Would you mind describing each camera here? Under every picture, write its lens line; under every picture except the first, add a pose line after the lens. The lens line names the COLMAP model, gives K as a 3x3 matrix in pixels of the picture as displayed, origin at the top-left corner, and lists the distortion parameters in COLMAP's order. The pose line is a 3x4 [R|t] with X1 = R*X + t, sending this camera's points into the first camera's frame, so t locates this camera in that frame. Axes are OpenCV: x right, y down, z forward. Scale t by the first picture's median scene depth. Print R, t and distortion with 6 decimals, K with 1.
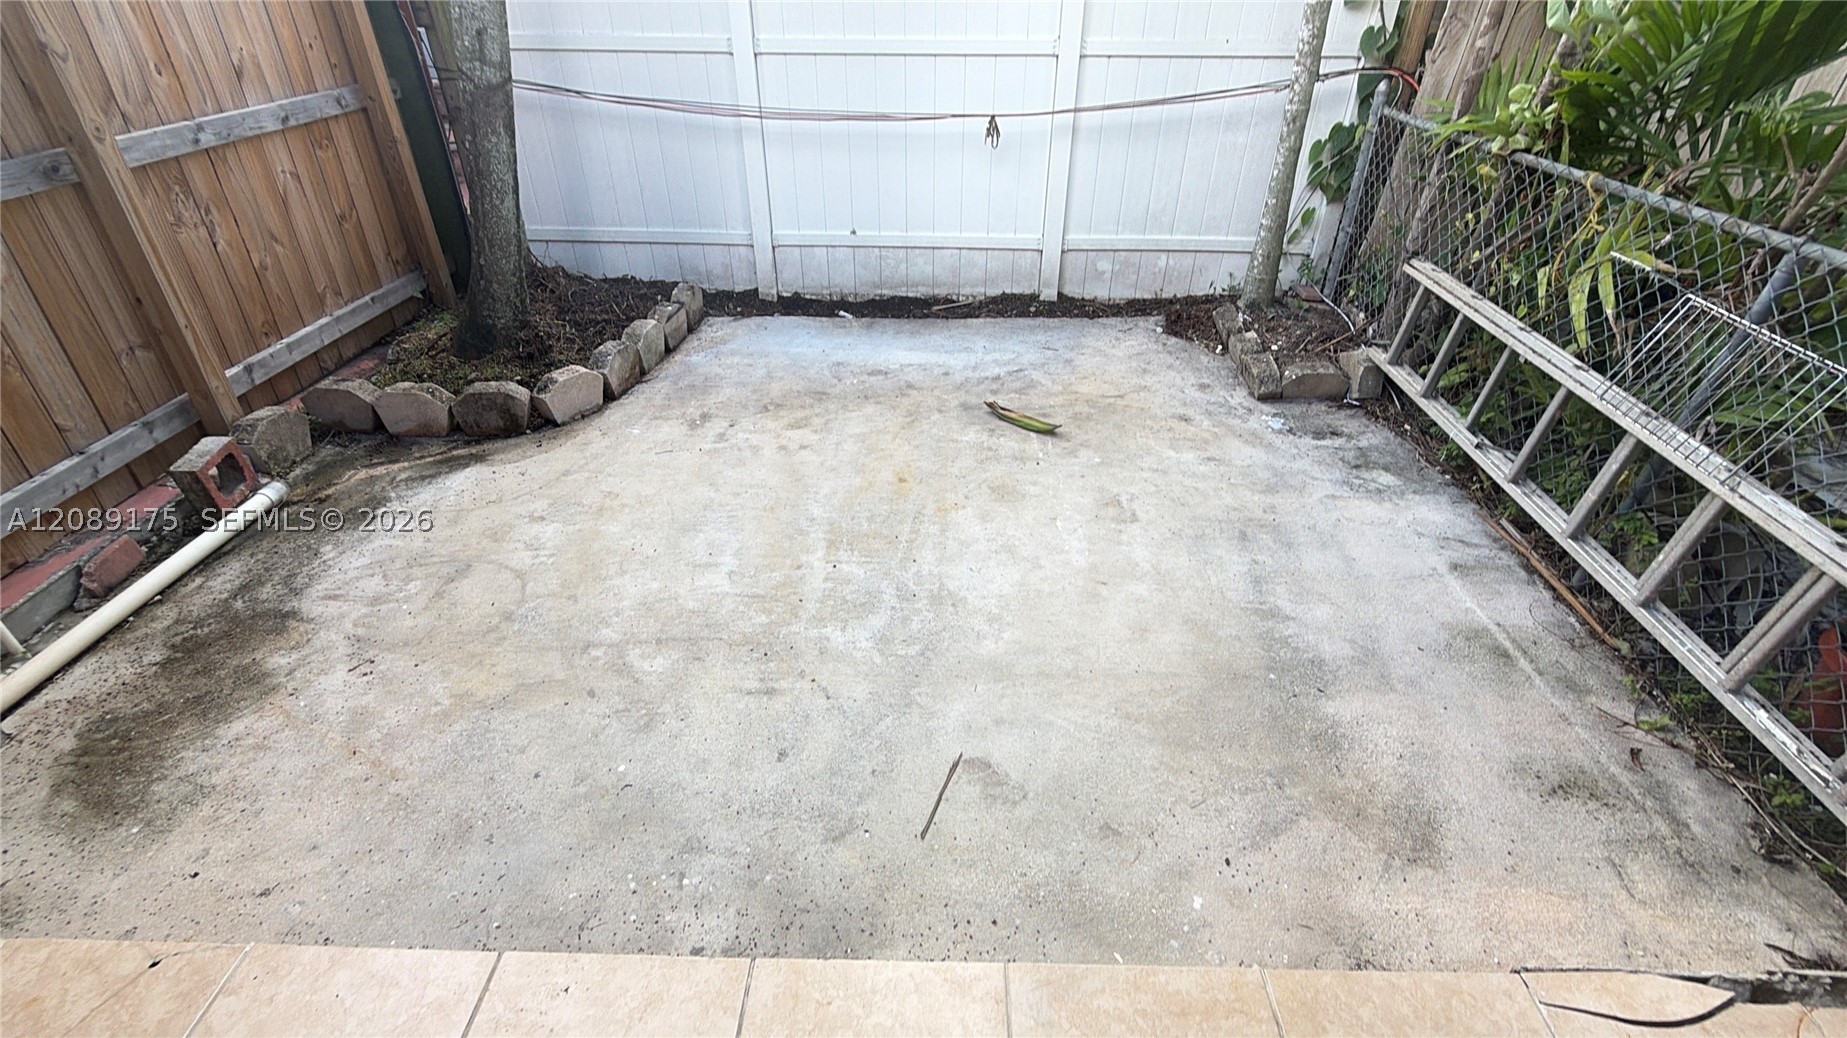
lens RADIAL K [[804.0, 0, 933.5], [0, 804.0, 506.9], [0, 0, 1]] dist [0.000249, 0.000481]
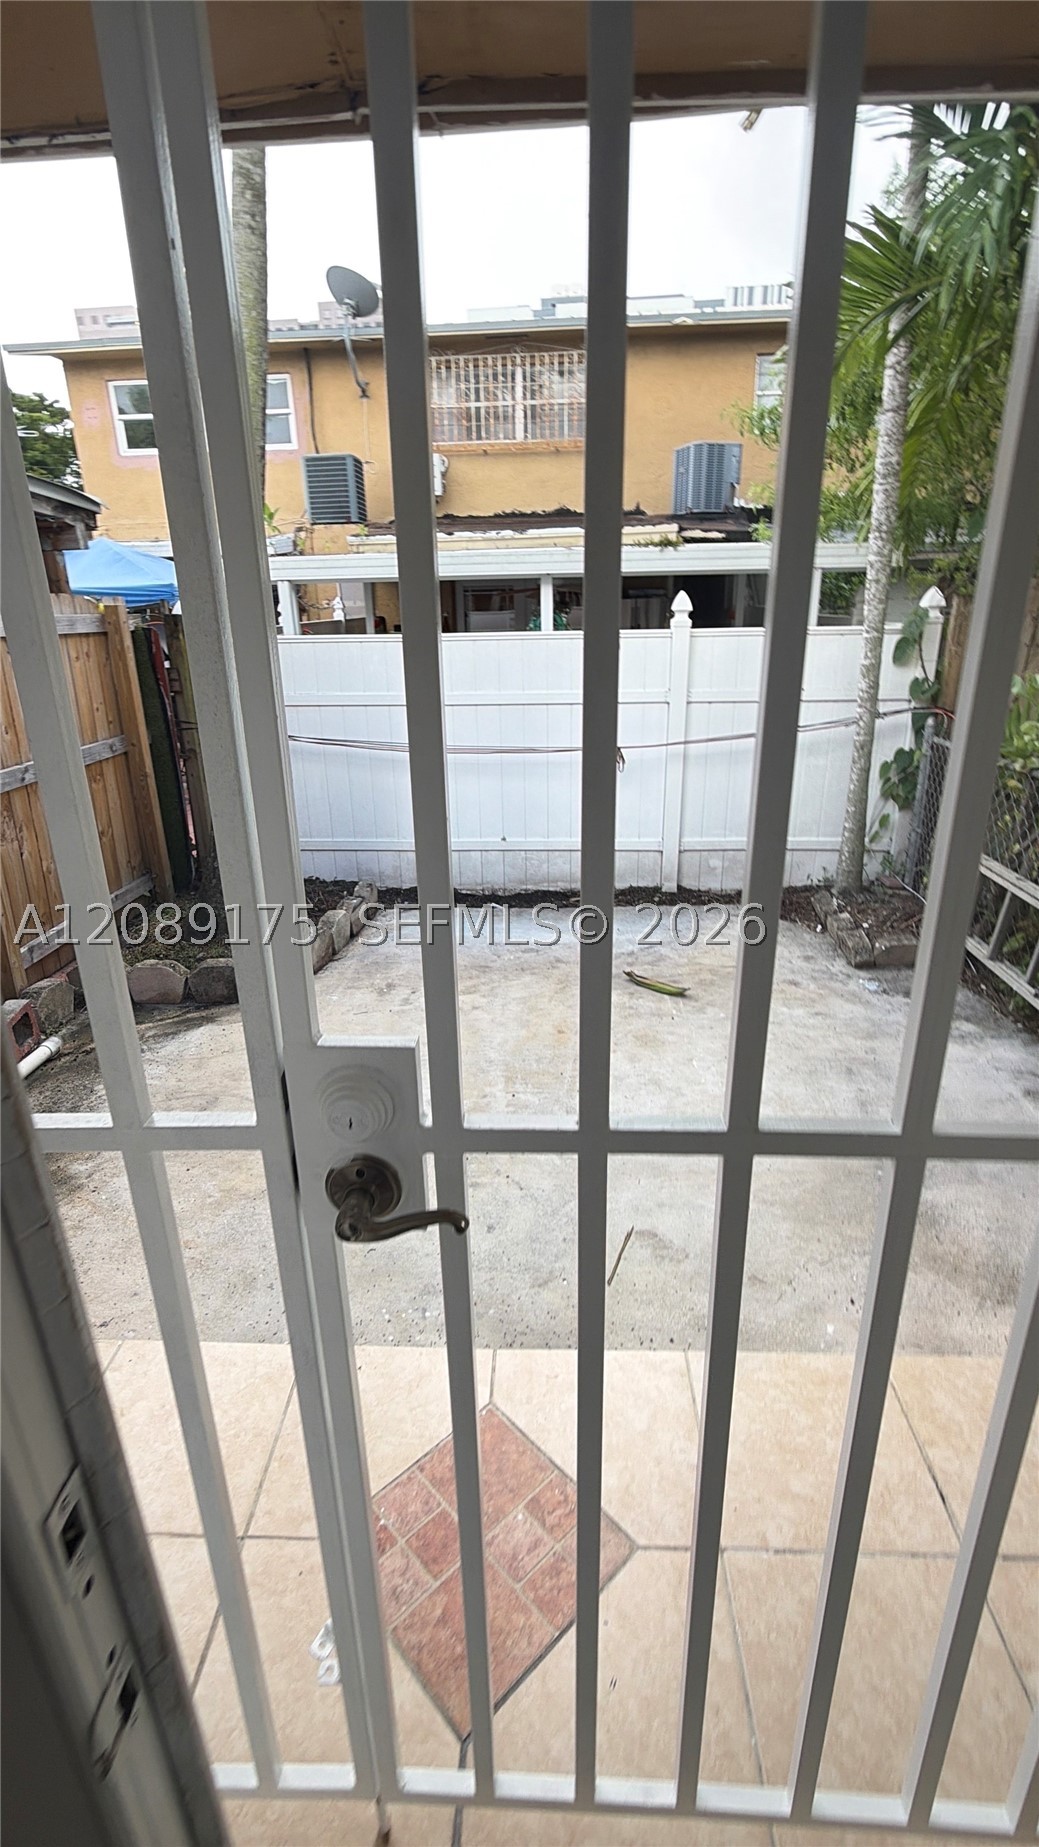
lens RADIAL K [[804.0, 0, 525.8], [0, 804.0, 926.7], [0, 0, 1]] dist [0.000249, 0.000481]
pose [[0.999645, -0.013065, -0.023234, -0.063615], [0.007543, 0.974668, -0.223531, 0.084678], [0.025565, 0.223276, 0.974420, -0.217566]]
